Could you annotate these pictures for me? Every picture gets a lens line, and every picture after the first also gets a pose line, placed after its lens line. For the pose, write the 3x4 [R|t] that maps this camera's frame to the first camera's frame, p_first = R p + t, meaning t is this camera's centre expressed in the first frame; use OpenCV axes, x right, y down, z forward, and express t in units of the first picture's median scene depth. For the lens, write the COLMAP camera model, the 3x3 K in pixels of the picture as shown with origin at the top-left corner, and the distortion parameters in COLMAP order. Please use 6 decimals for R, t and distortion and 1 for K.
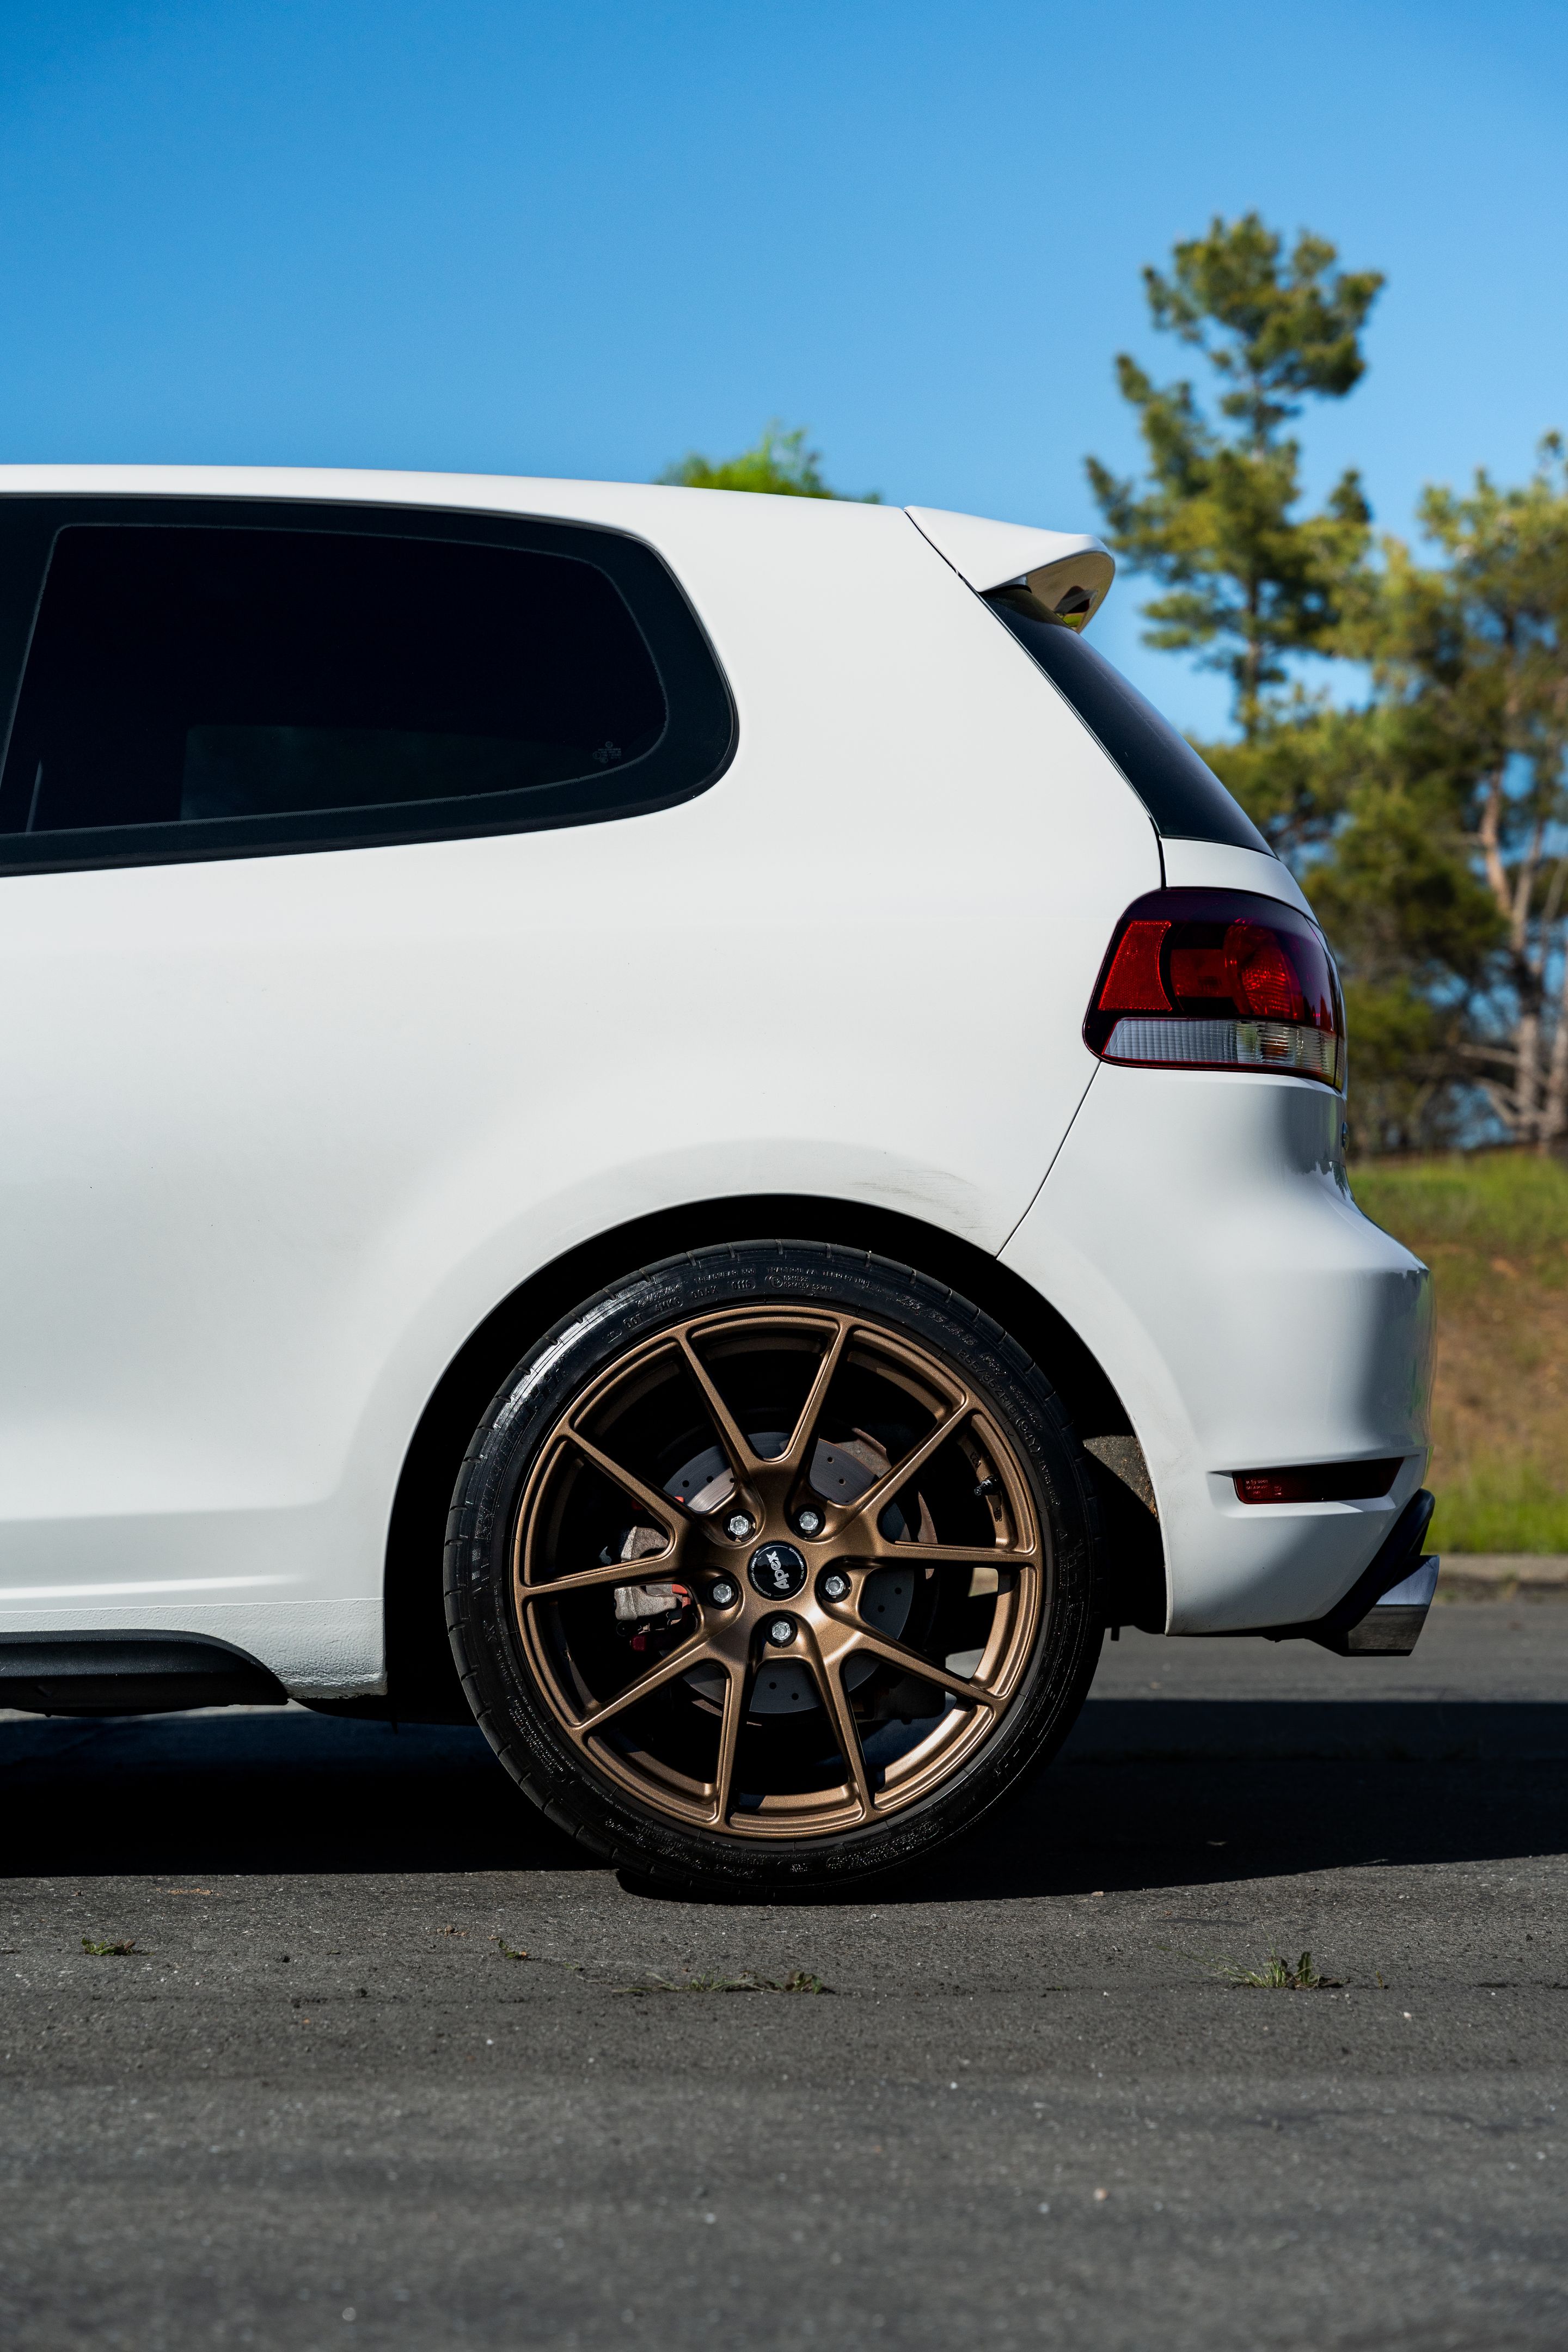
lens RADIAL K [[4363.9, 0, 784.0], [0, 4363.9, 1176.5], [0, 0, 1]] dist [0.051530, 0.142981]
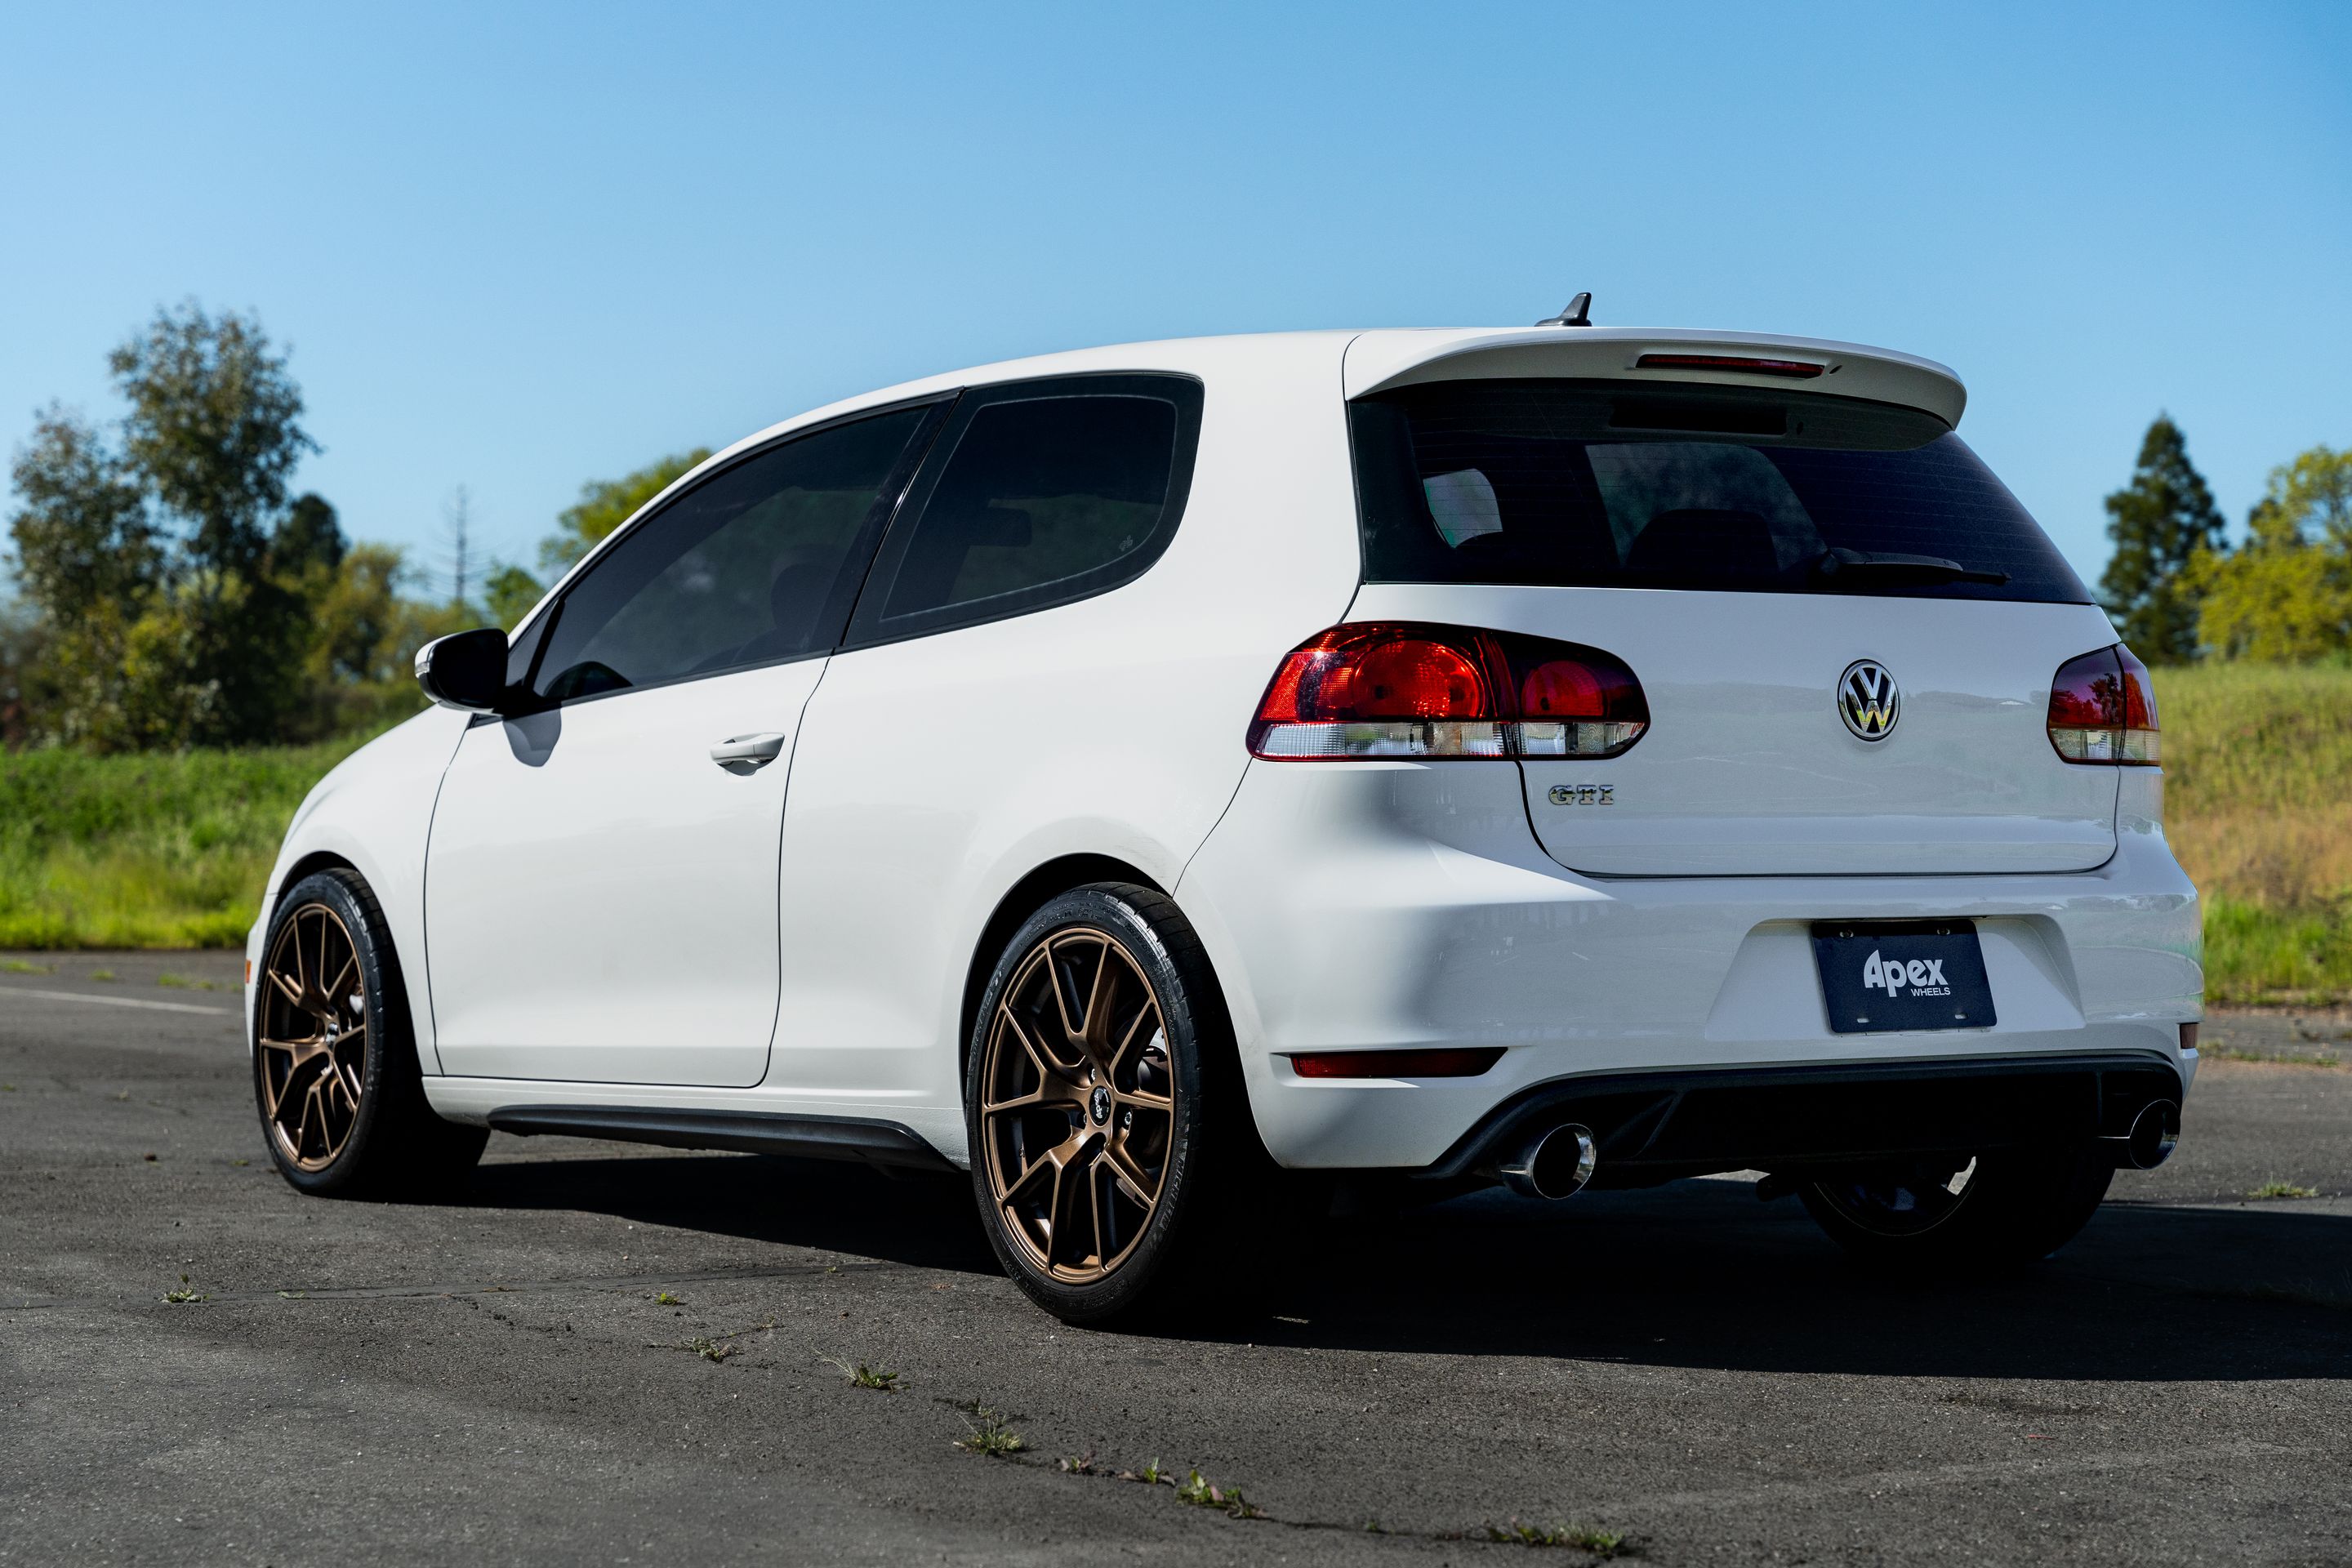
lens RADIAL K [[4760.8, 0, 1105.5], [0, 4760.8, 784.1], [0, 0, 1]] dist [0.048572, 0.063239]
pose [[0.509183, -0.001541, -0.860657, 1.382529], [0.045247, 0.998663, 0.024981, -0.058929], [0.859468, -0.051662, 0.508572, 0.182041]]
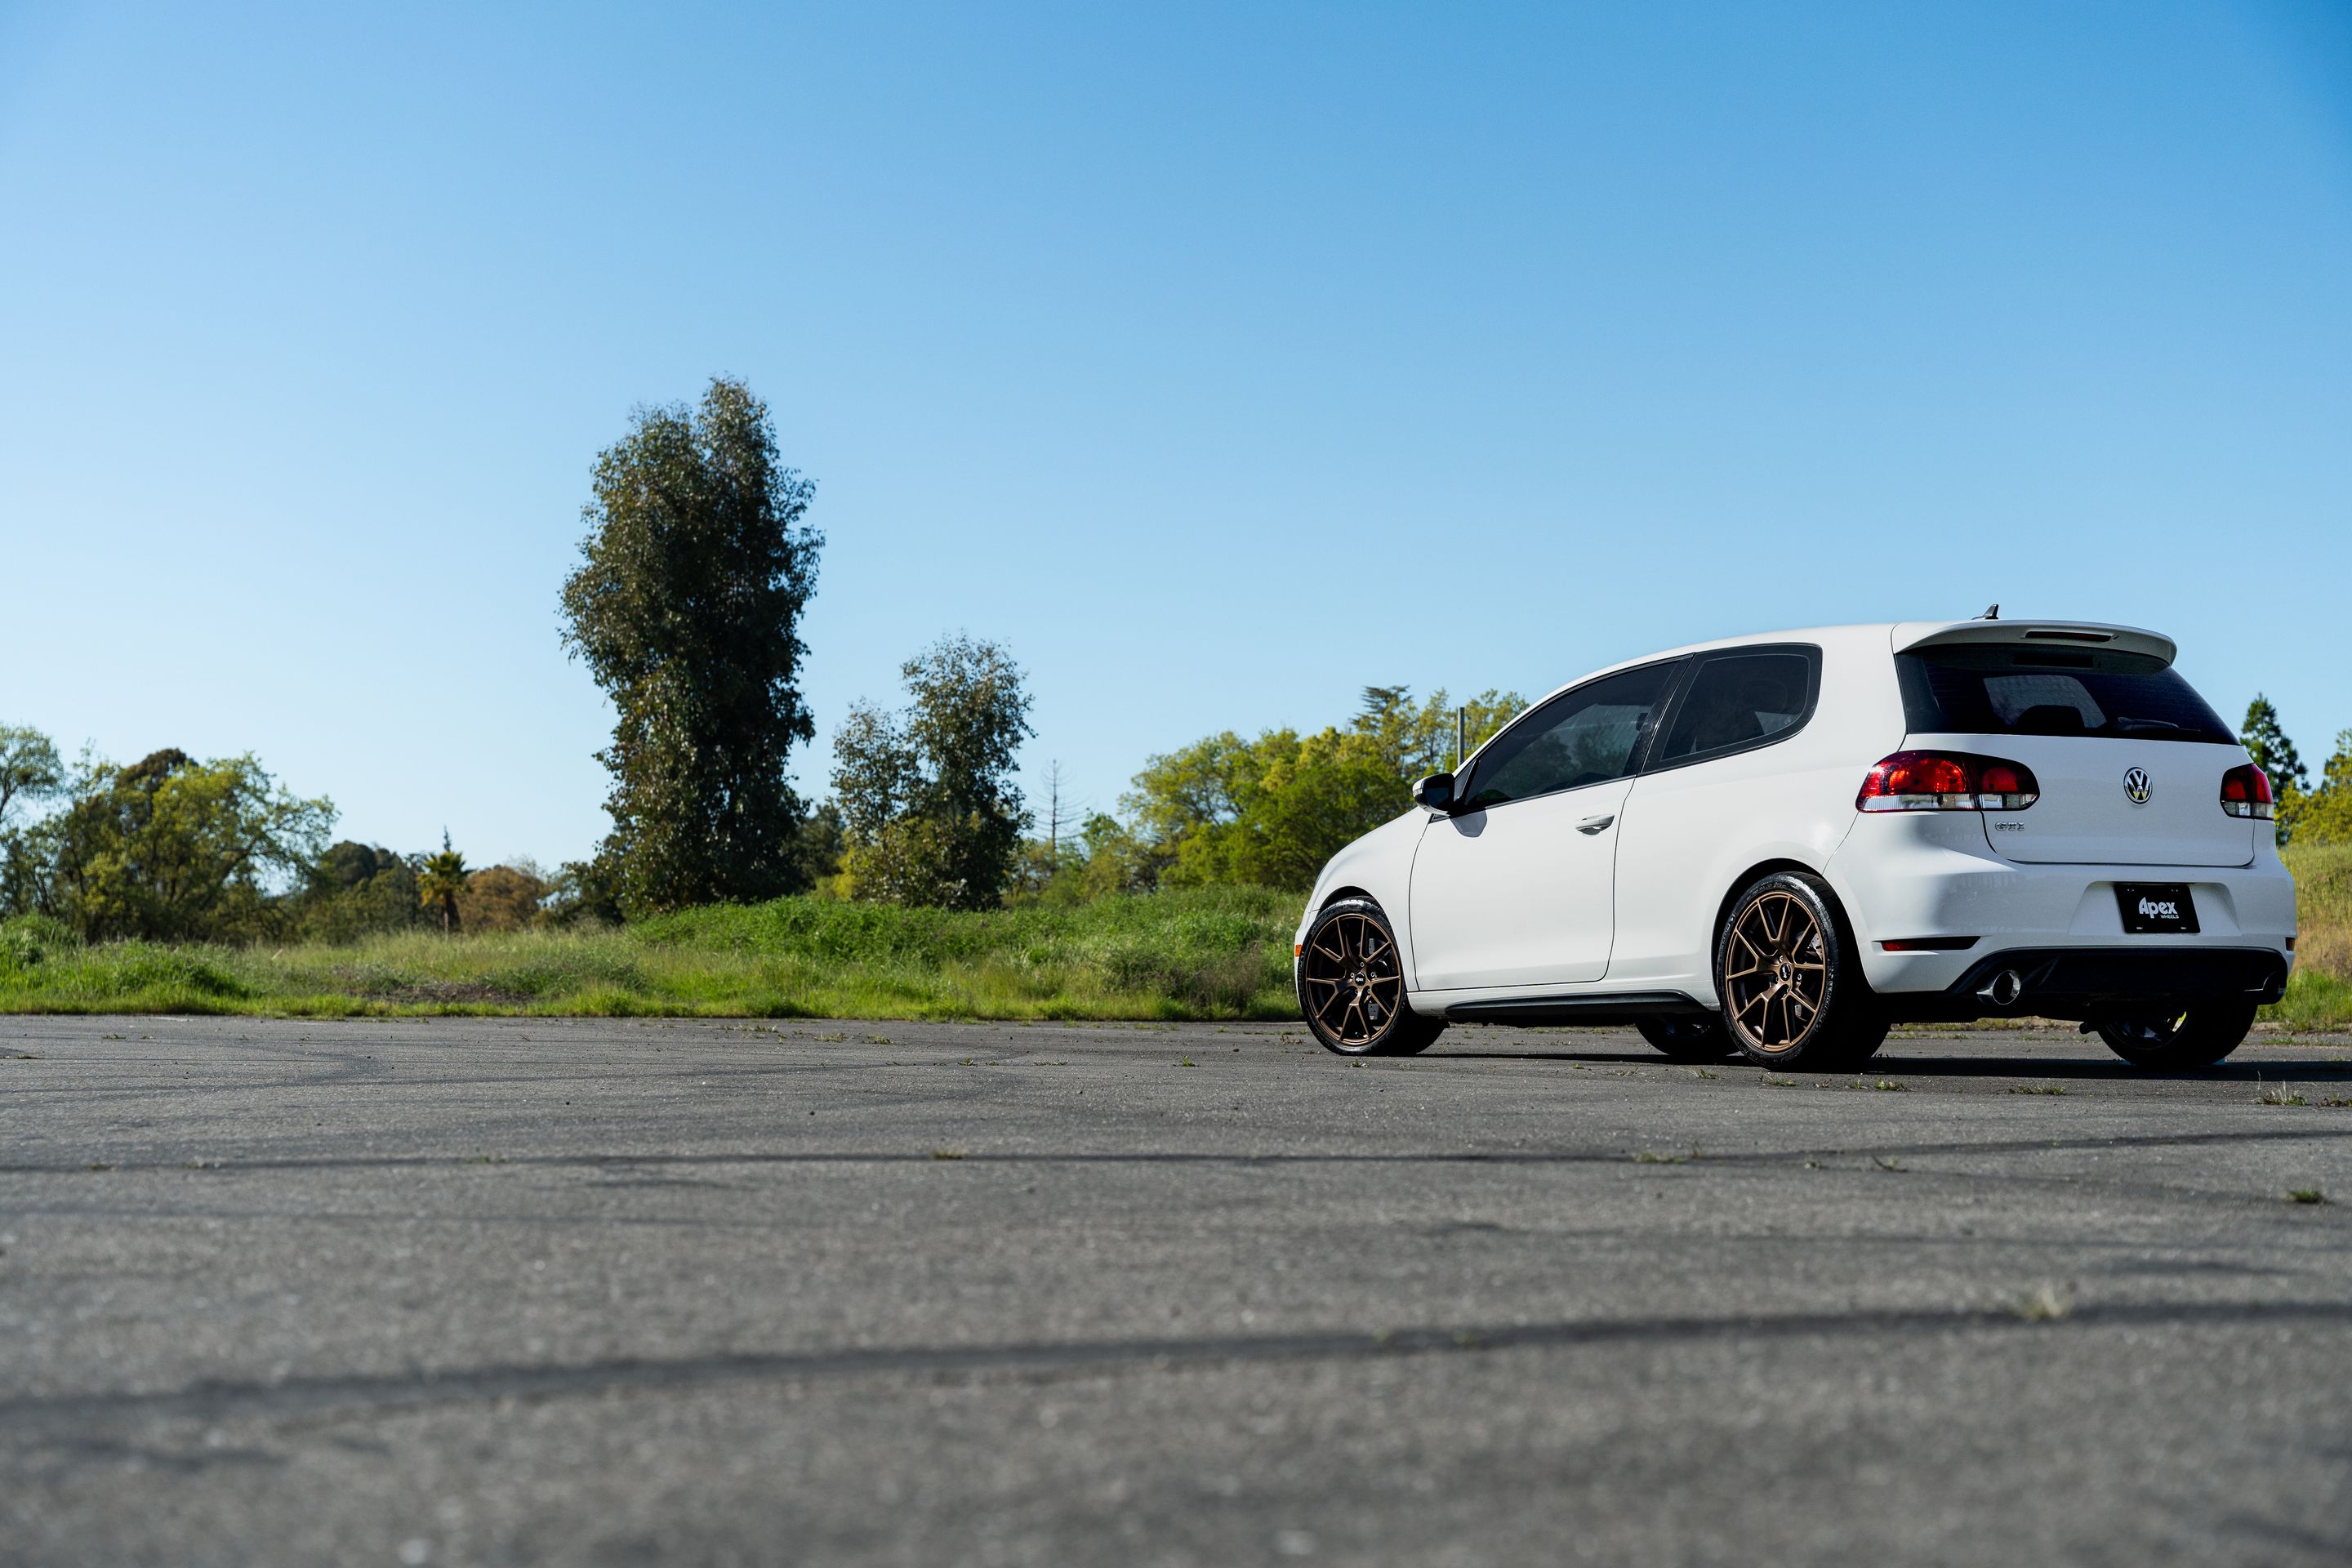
lens RADIAL K [[3404.3, 0, 1122.0], [0, 3404.3, 779.0], [0, 0, 1]] dist [-0.013935, 0.081892]
pose [[0.415587, -0.054975, -0.907891, 2.109227], [0.050385, 0.998031, -0.037369, 0.015406], [0.908157, -0.030213, 0.417538, -0.515614]]
